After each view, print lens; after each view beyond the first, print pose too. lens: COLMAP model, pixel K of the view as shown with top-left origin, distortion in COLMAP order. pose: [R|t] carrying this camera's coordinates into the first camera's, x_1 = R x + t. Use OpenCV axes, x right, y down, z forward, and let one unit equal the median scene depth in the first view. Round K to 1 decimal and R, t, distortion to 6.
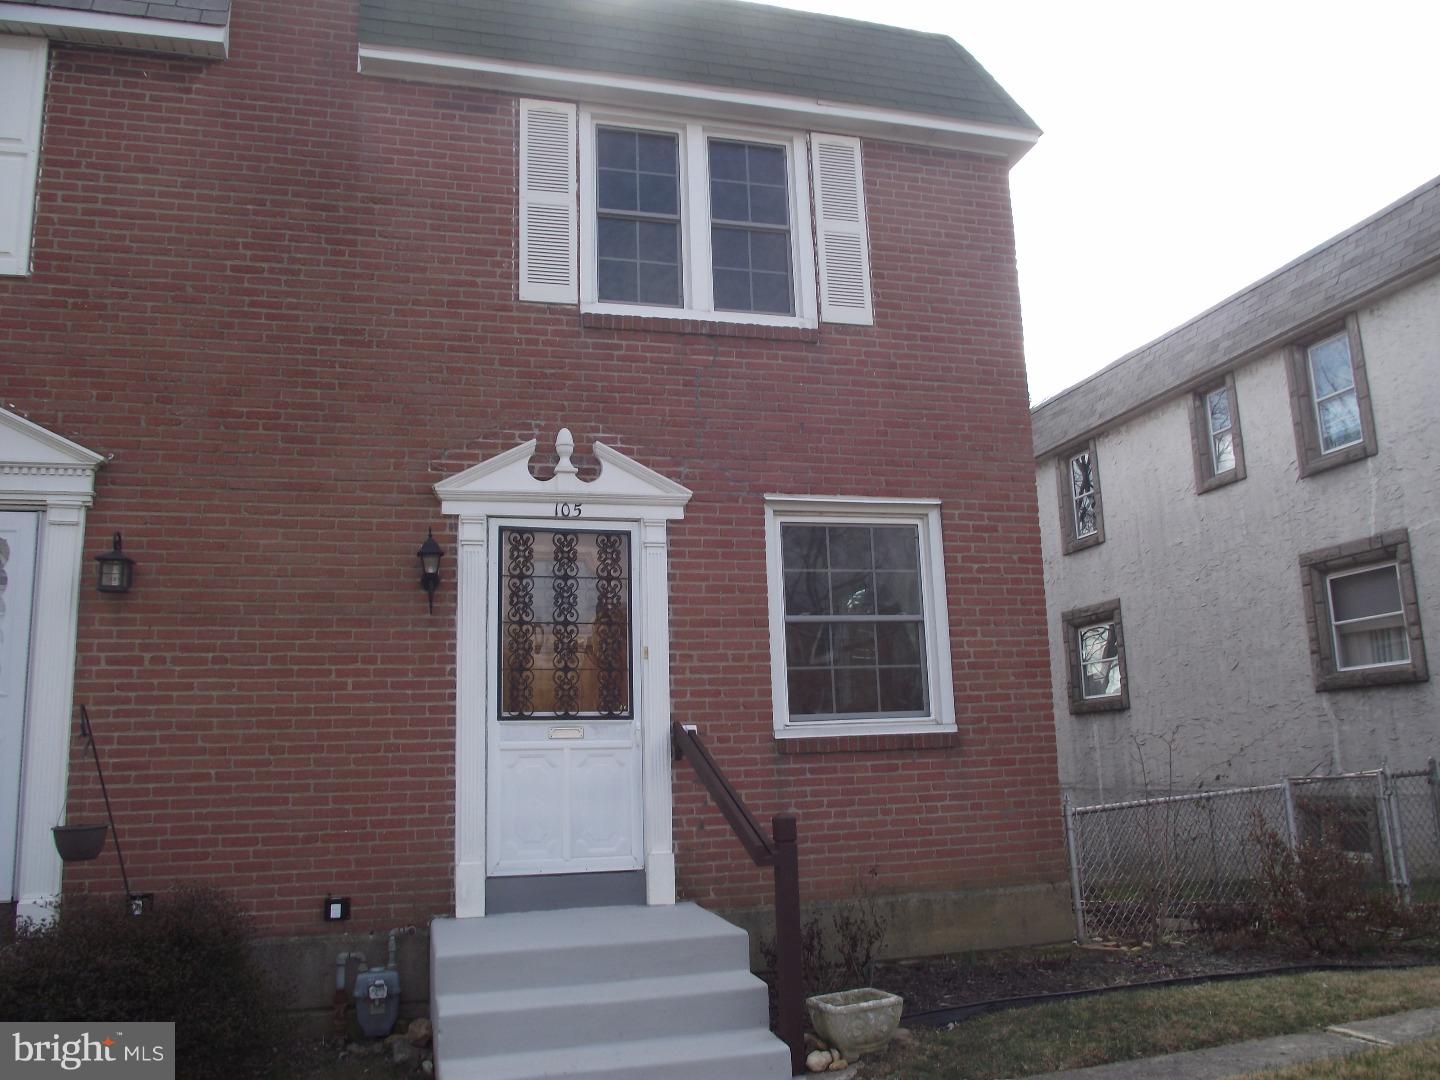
lens RADIAL K [[1133.3, 0, 721.2], [0, 1133.3, 538.0], [0, 0, 1]] dist [-0.088216, 0.047362]
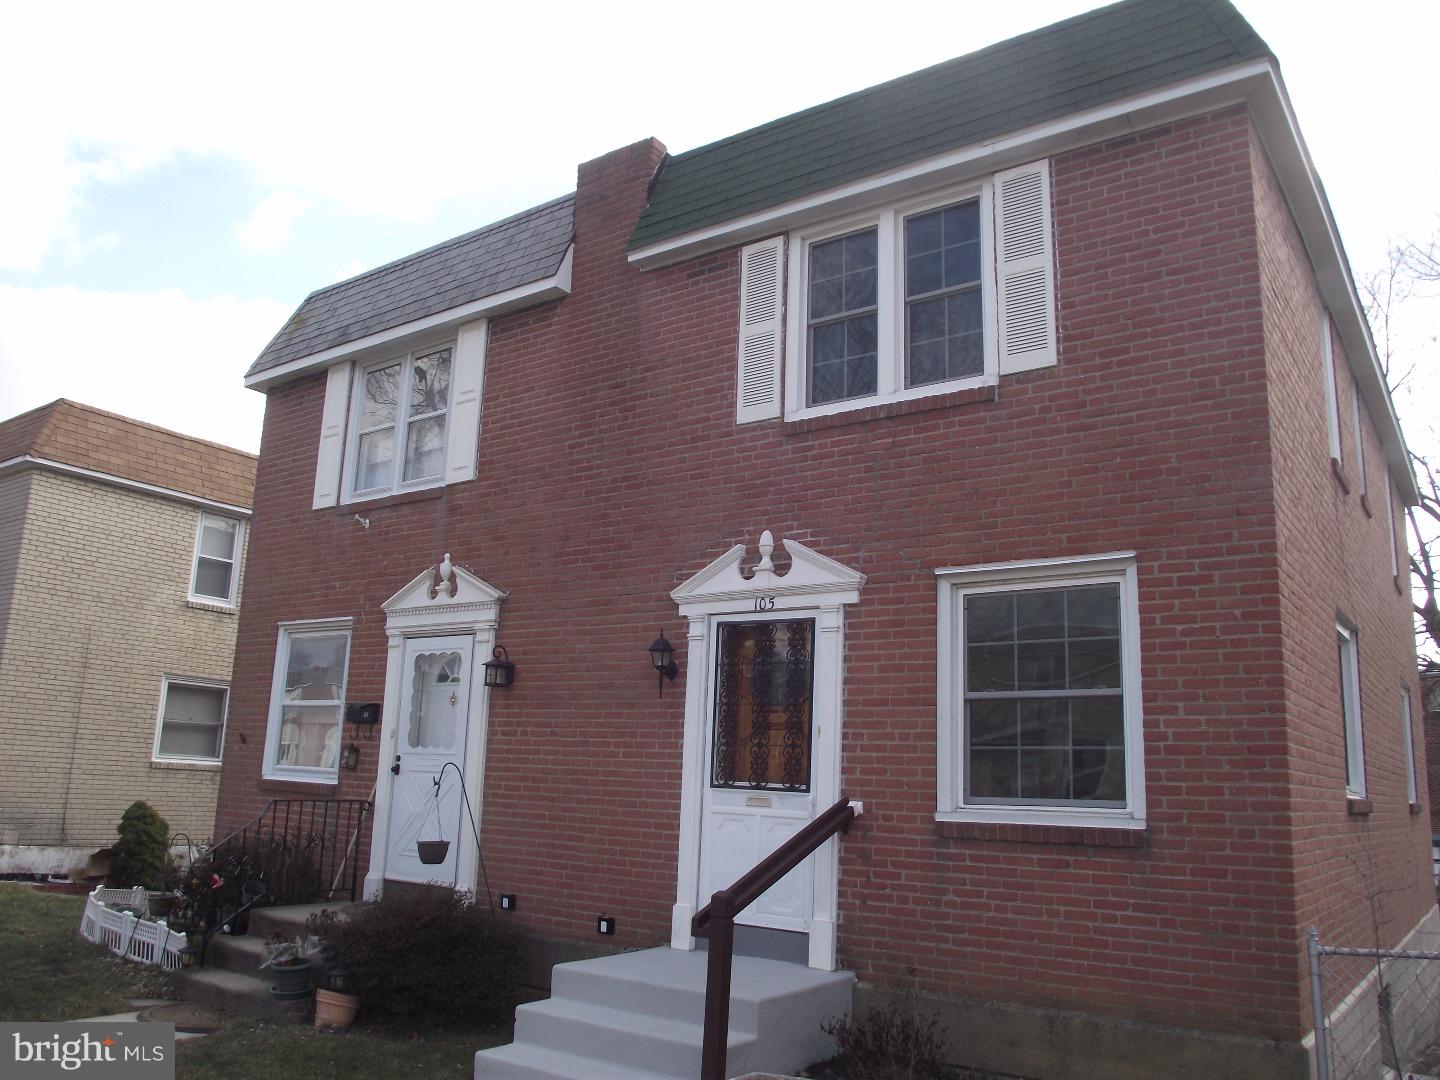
lens RADIAL K [[1133.3, 0, 715.7], [0, 1133.3, 542.4], [0, 0, 1]] dist [-0.088216, 0.047362]
pose [[0.617647, -0.109590, -0.778782, 0.701173], [0.086874, 0.993691, -0.070932, -0.008974], [0.781642, -0.023845, 0.623271, 0.248132]]
